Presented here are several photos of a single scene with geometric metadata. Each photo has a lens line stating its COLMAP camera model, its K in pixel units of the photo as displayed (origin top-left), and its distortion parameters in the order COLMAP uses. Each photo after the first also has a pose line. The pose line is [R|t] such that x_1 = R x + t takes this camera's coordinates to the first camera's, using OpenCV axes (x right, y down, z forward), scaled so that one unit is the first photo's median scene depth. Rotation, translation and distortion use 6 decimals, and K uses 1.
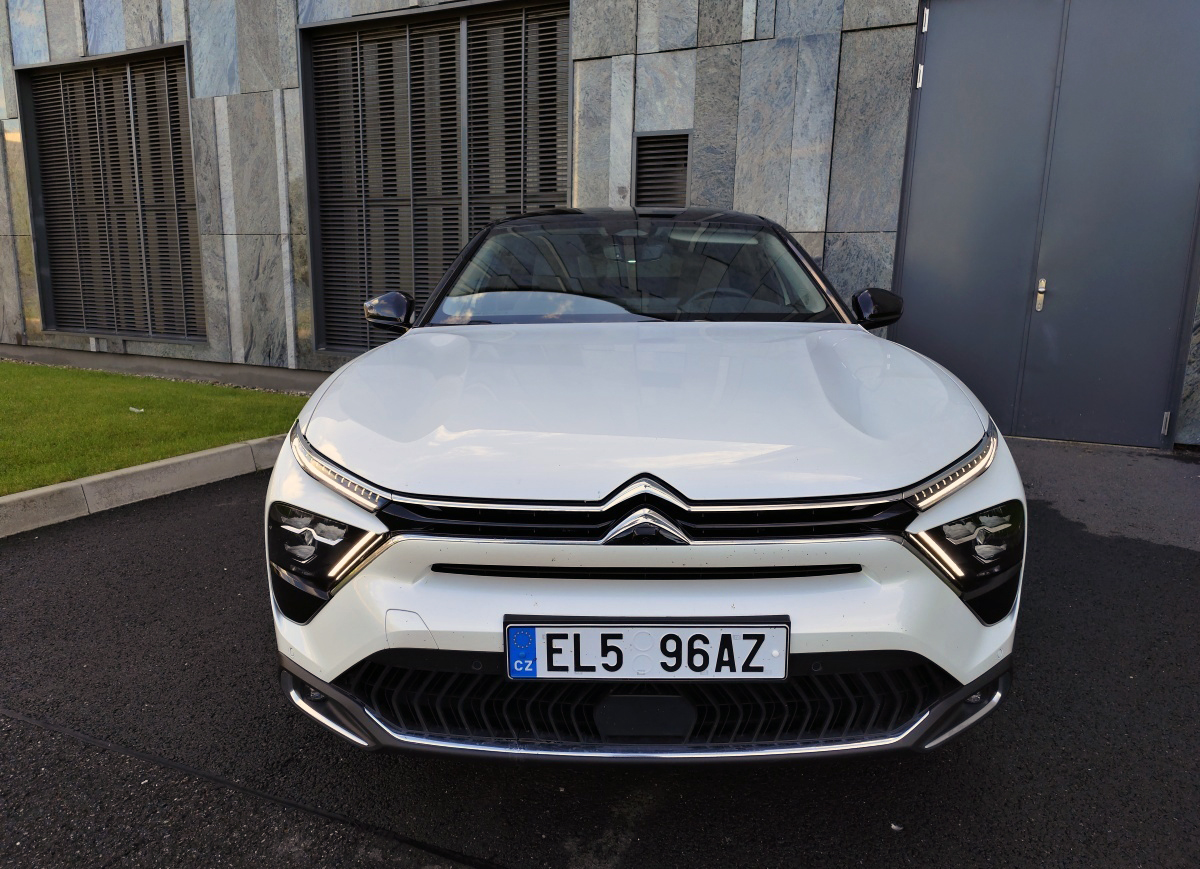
lens RADIAL K [[816.2, 0, 604.1], [0, 816.2, 461.8], [0, 0, 1]] dist [0.034492, -0.024684]
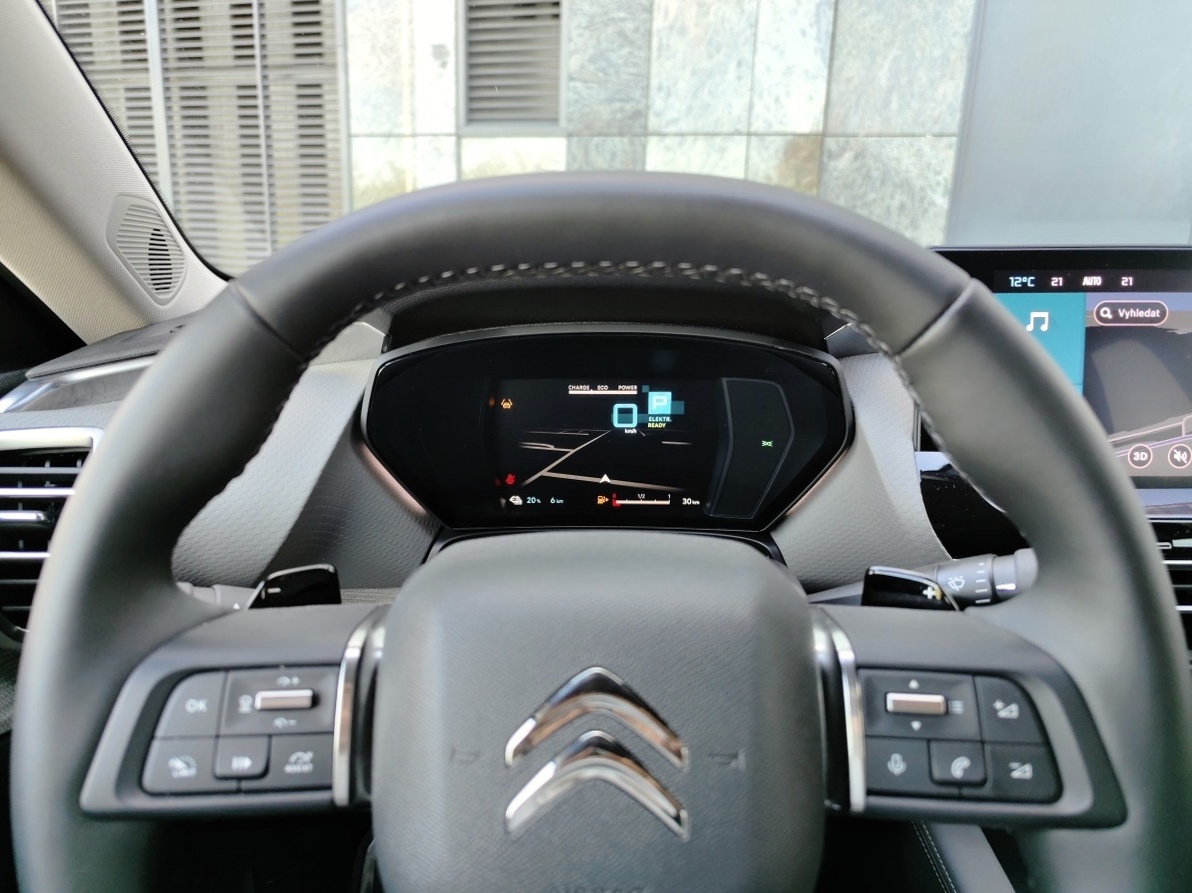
lens RADIAL K [[822.3, 0, 599.5], [0, 822.3, 458.7], [0, 0, 1]] dist [0.013974, 0.002004]
pose [[0.984943, -0.028361, 0.170535, 0.027927], [0.022178, 0.999030, 0.038053, -0.092575], [-0.171449, -0.033698, 0.984617, 0.489014]]
